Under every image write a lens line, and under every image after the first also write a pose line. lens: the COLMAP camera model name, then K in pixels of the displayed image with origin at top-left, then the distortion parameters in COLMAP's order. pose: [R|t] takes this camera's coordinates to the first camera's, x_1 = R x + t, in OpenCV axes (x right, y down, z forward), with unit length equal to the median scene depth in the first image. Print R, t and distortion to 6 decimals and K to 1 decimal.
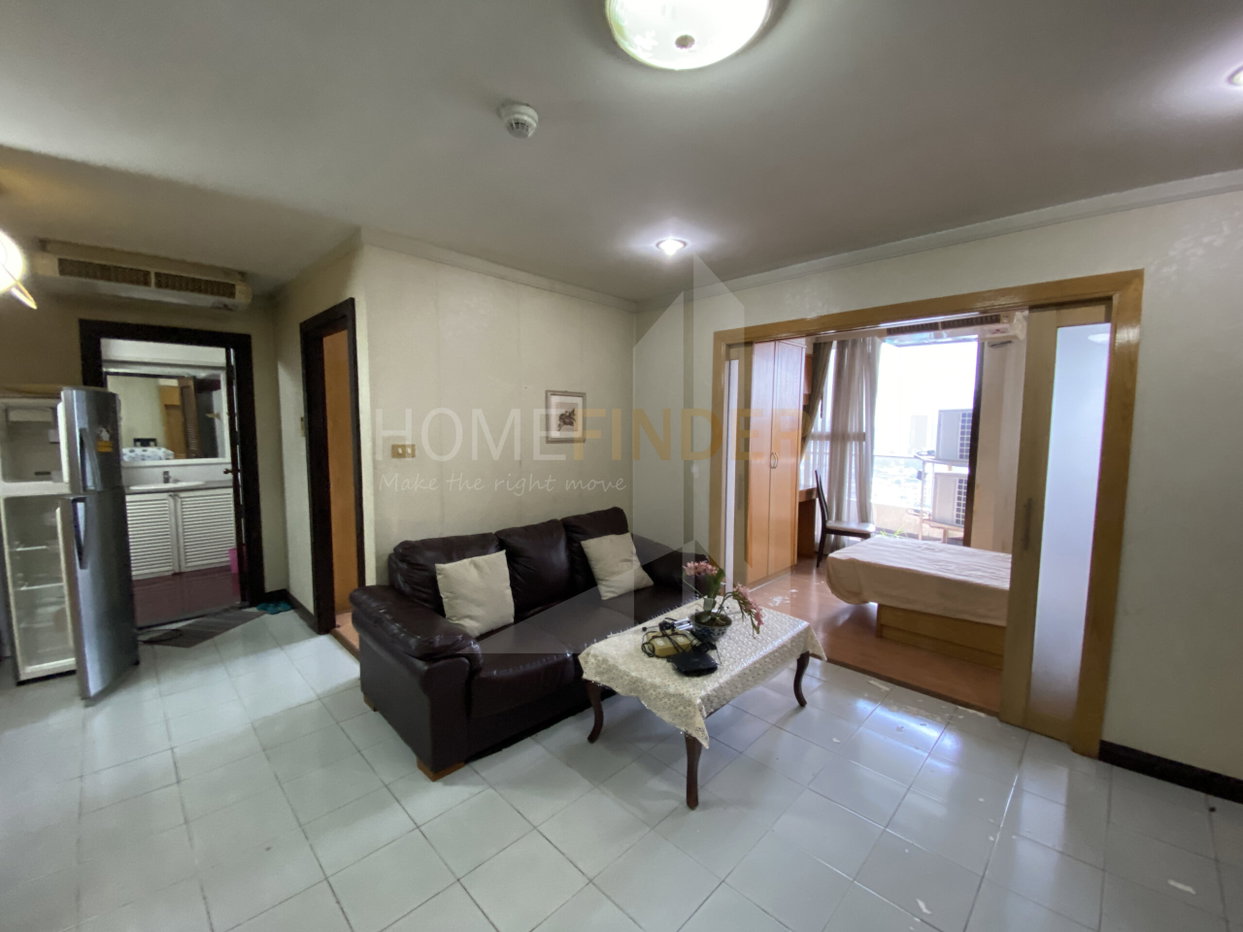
lens RADIAL K [[504.6, 0, 620.7], [0, 504.6, 468.7], [0, 0, 1]] dist [0.009367, -0.015120]
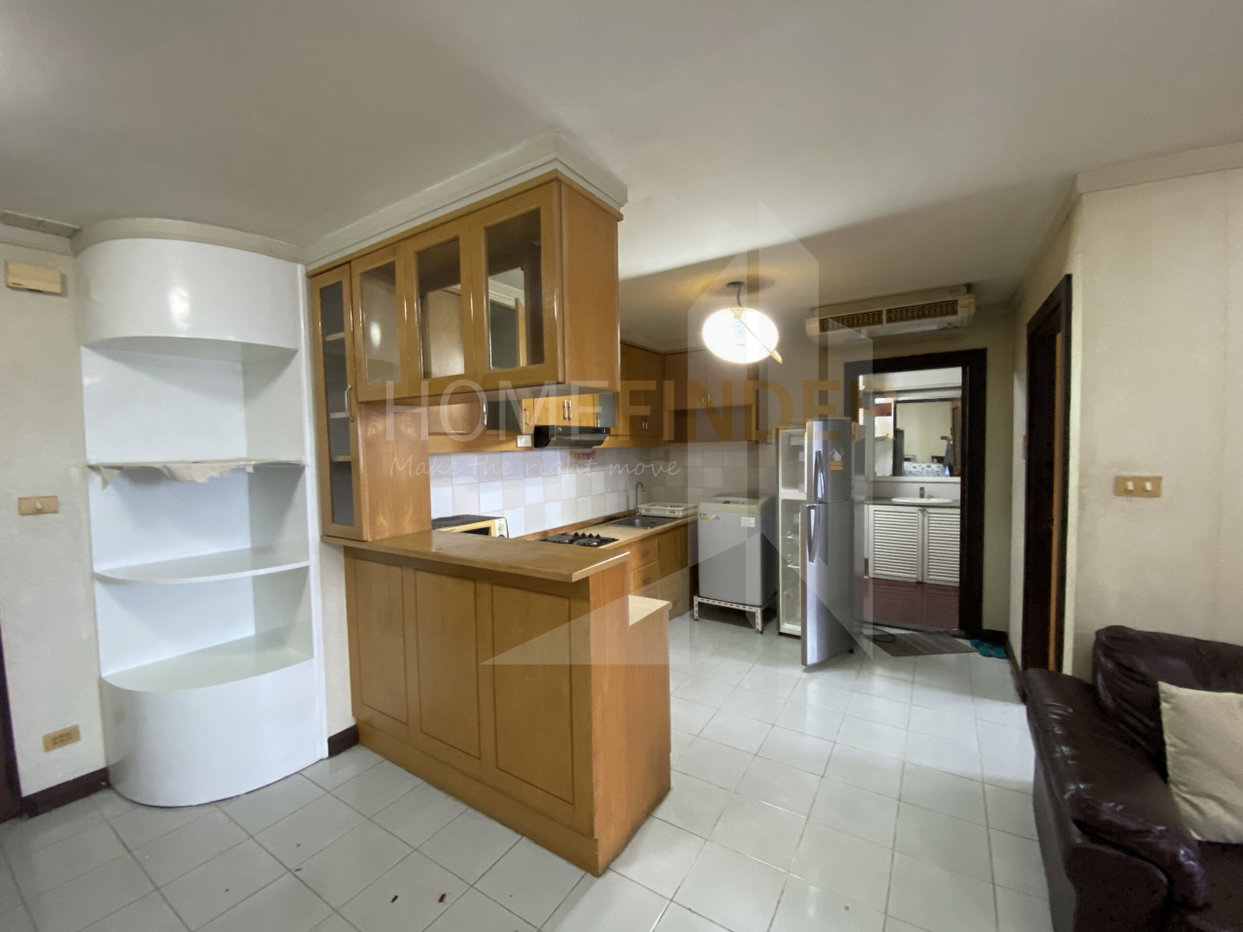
lens RADIAL K [[504.6, 0, 620.7], [0, 504.6, 468.7], [0, 0, 1]] dist [0.009367, -0.015120]
pose [[0.214695, 0.036461, -0.976000, 0.052660], [-0.068726, 0.997390, 0.022143, -0.027347], [0.974260, 0.062322, 0.216640, 0.221990]]
